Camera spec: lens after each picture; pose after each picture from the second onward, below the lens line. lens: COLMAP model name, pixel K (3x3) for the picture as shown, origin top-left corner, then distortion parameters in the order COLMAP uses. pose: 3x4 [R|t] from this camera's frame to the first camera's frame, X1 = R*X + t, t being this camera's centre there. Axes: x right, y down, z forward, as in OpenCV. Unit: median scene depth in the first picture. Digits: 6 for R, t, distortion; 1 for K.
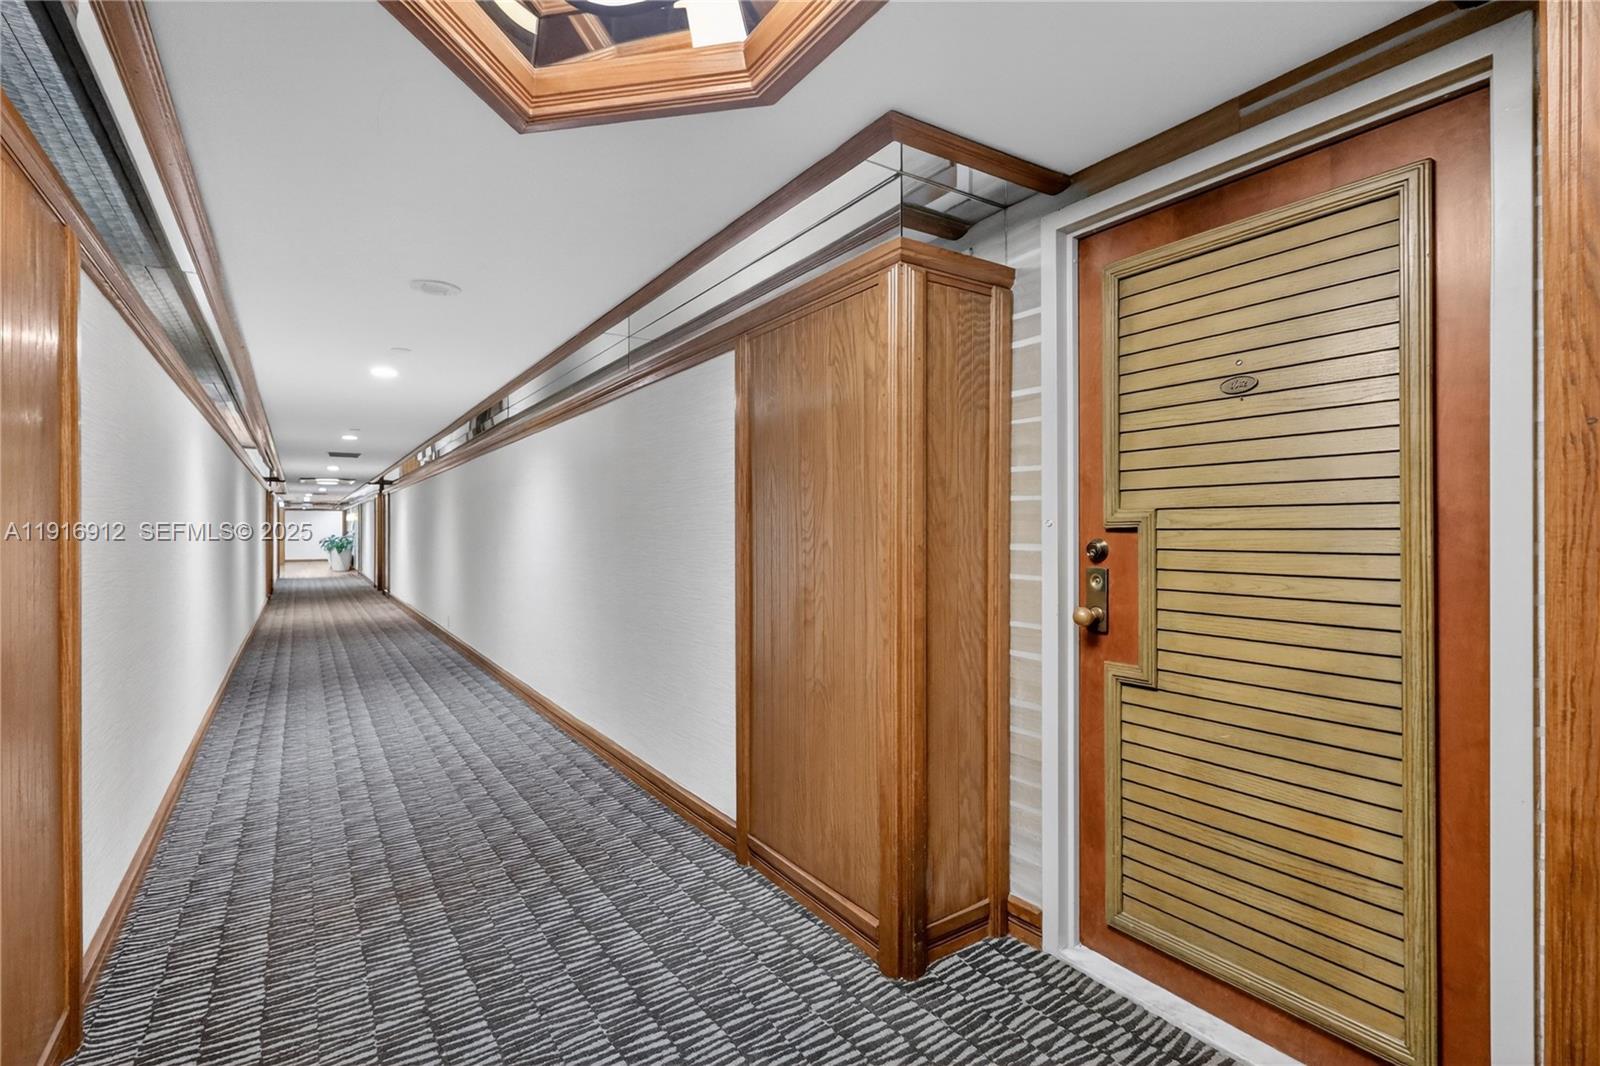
lens RADIAL K [[747.6, 0, 787.3], [0, 747.6, 533.3], [0, 0, 1]] dist [0.002283, 0.000266]
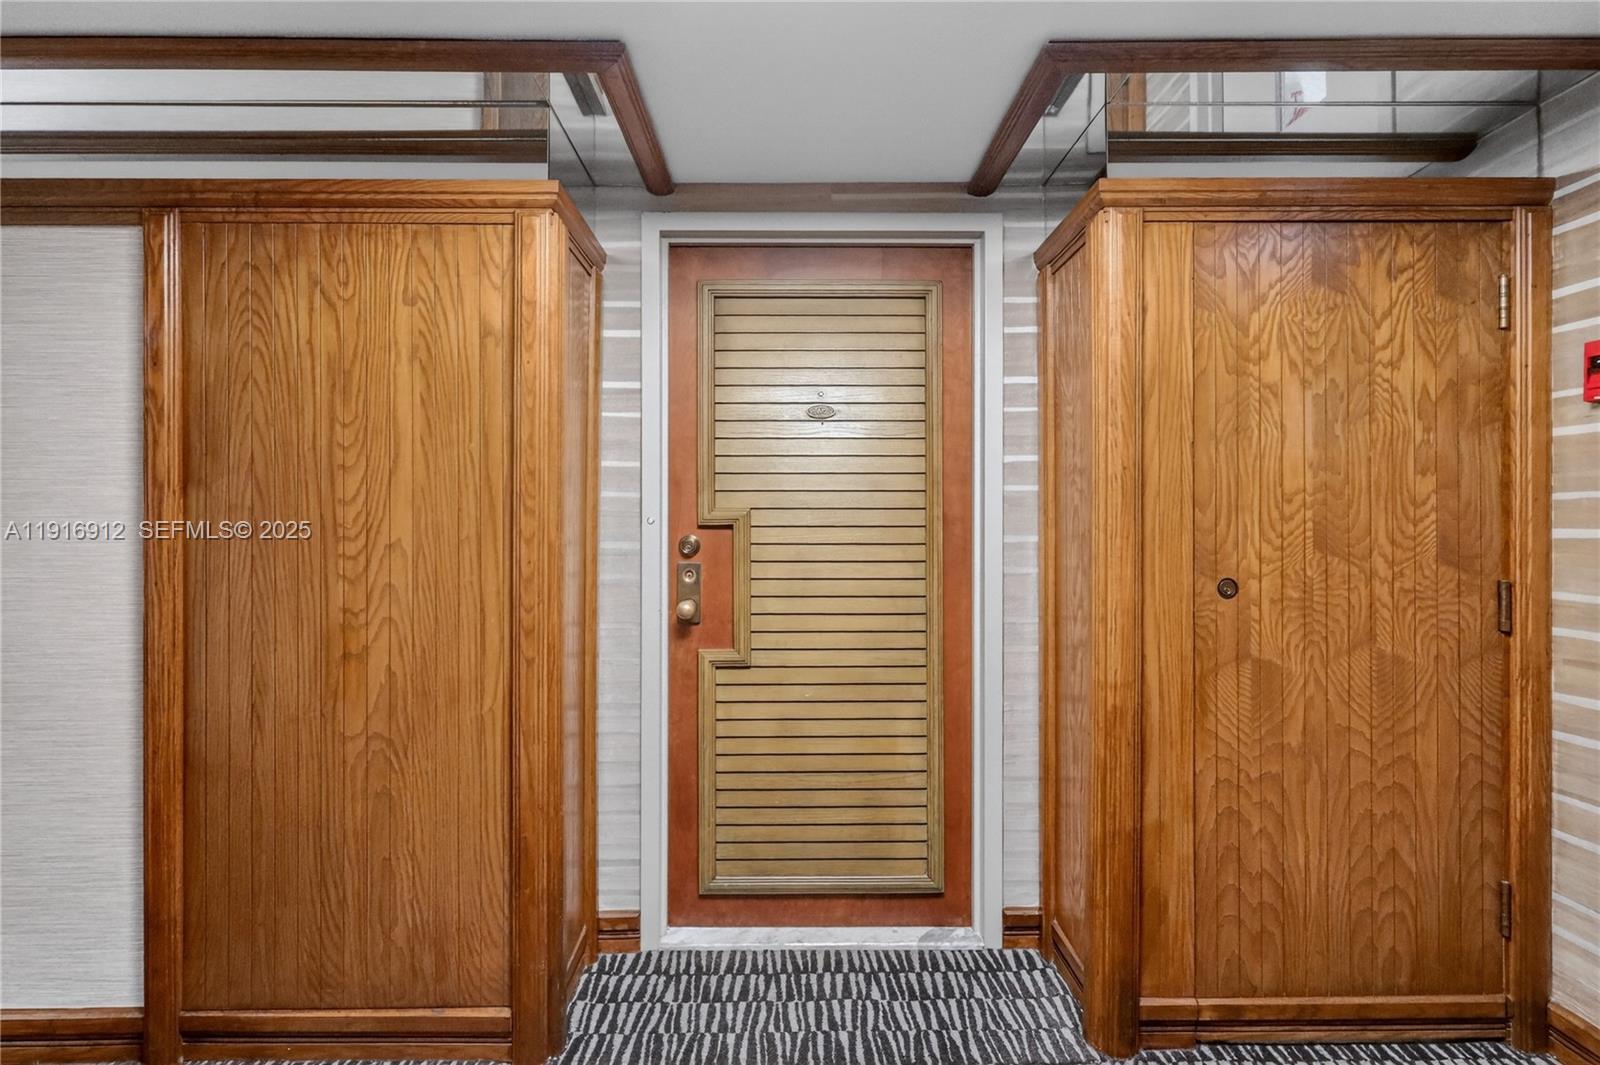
lens RADIAL K [[747.6, 0, 792.6], [0, 747.6, 530.3], [0, 0, 1]] dist [0.002283, 0.000266]
pose [[0.539858, 0.000192, 0.841756, -0.412867], [0.002332, 0.999996, -0.001724, 0.002530], [-0.841753, 0.002894, 0.539855, 0.315172]]
